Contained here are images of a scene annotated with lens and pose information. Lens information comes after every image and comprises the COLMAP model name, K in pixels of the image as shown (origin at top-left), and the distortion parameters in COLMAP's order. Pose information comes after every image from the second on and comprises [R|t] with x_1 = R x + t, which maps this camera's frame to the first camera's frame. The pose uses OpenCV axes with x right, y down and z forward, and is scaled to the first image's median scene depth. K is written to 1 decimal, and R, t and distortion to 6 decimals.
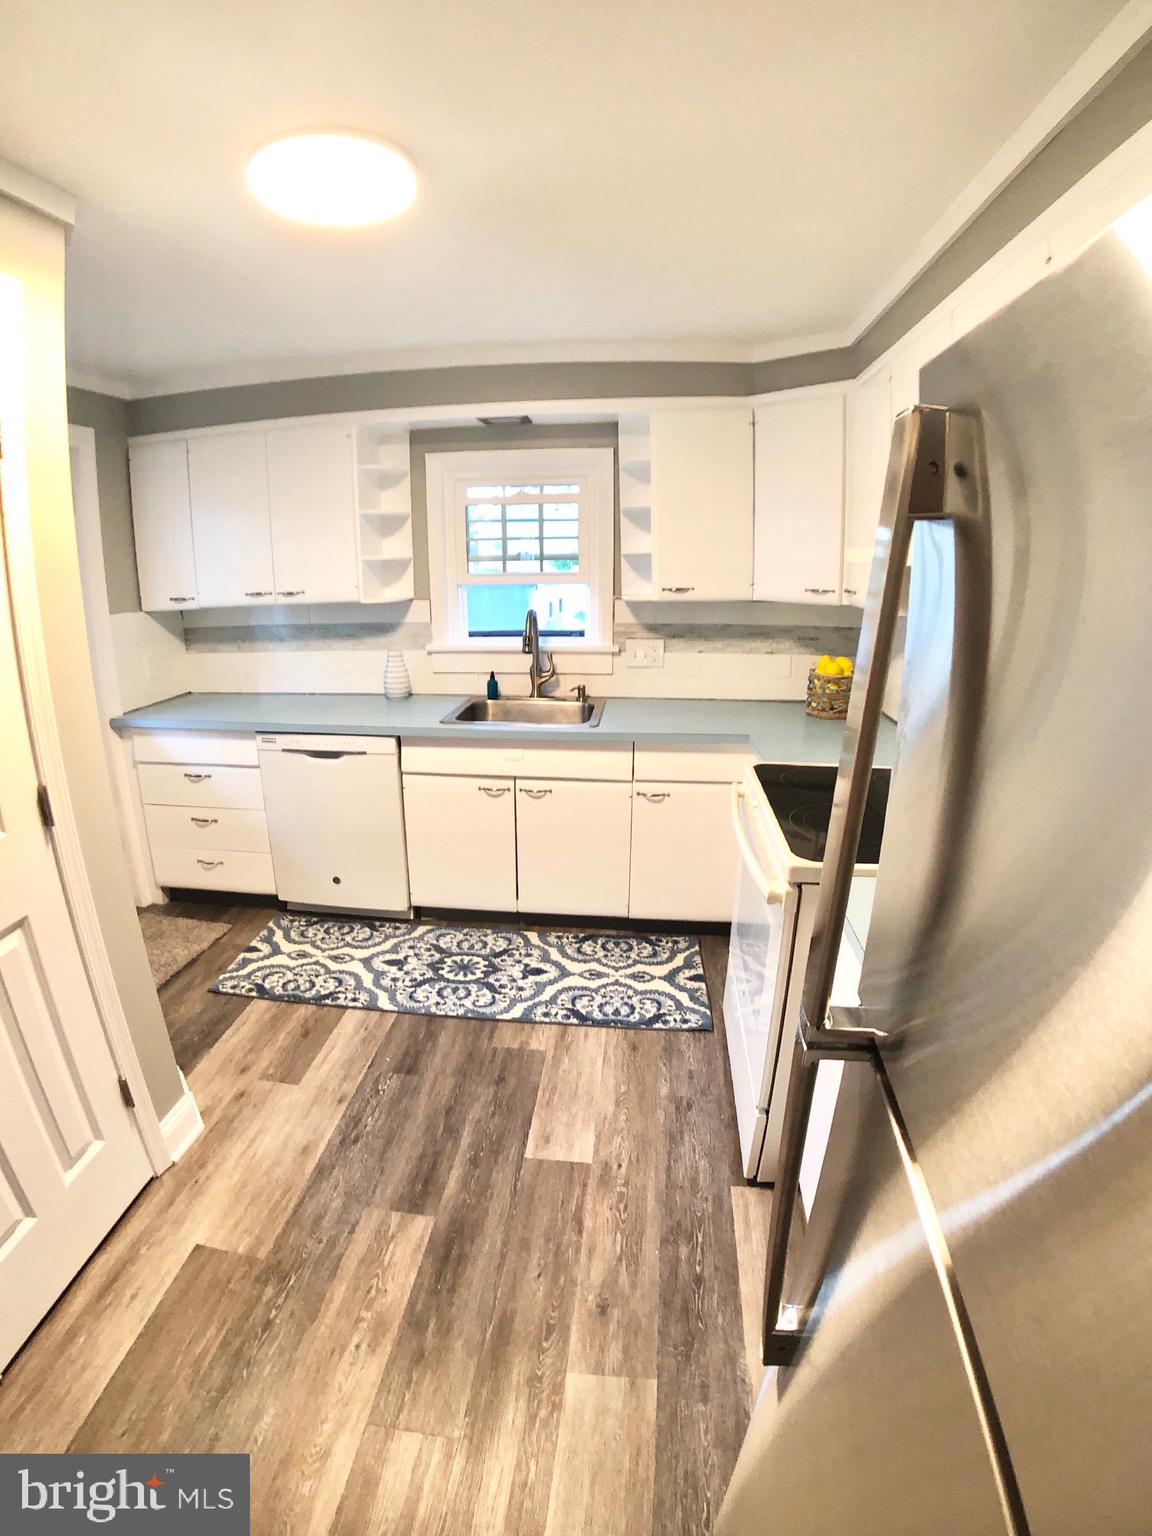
lens RADIAL K [[727.3, 0, 576.0], [0, 727.3, 768.0], [0, 0, 1]] dist [-0.167931, 0.021736]
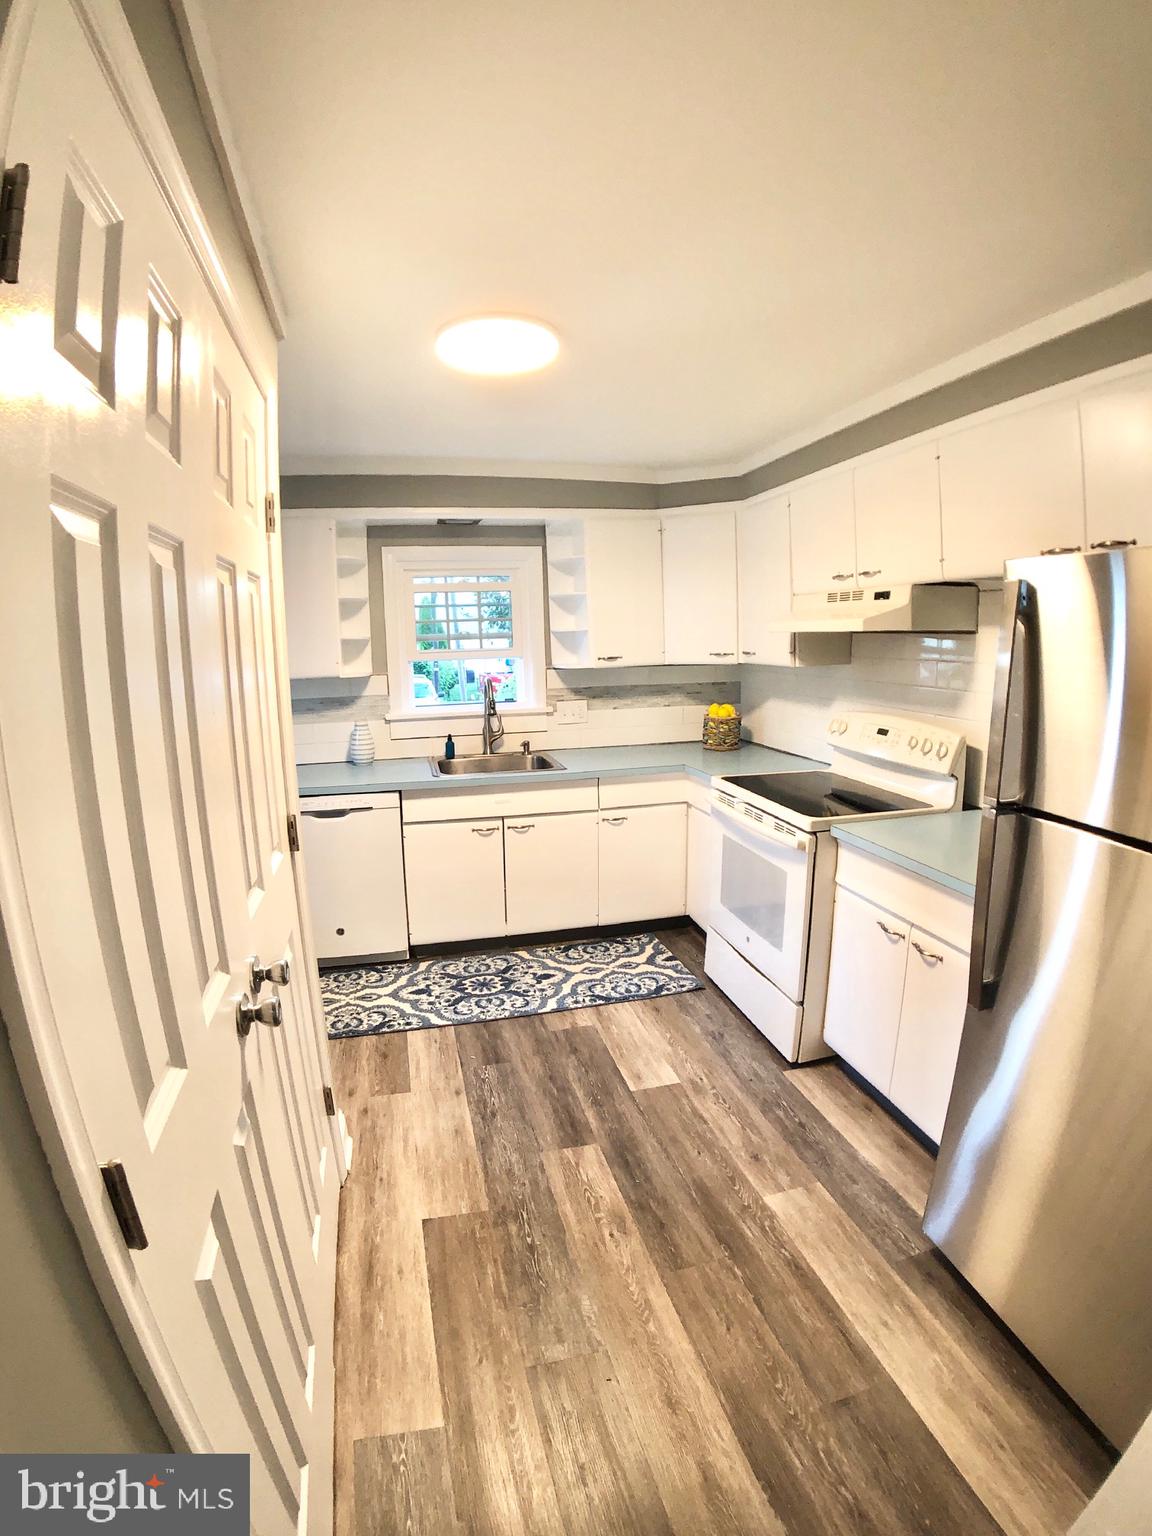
lens RADIAL K [[727.3, 0, 576.0], [0, 727.3, 768.0], [0, 0, 1]] dist [-0.167931, 0.021736]
pose [[0.938554, -0.076827, 0.336472, -0.391780], [0.113926, 0.989229, -0.091912, 0.060011], [-0.325787, 0.124597, 0.937197, -0.172554]]
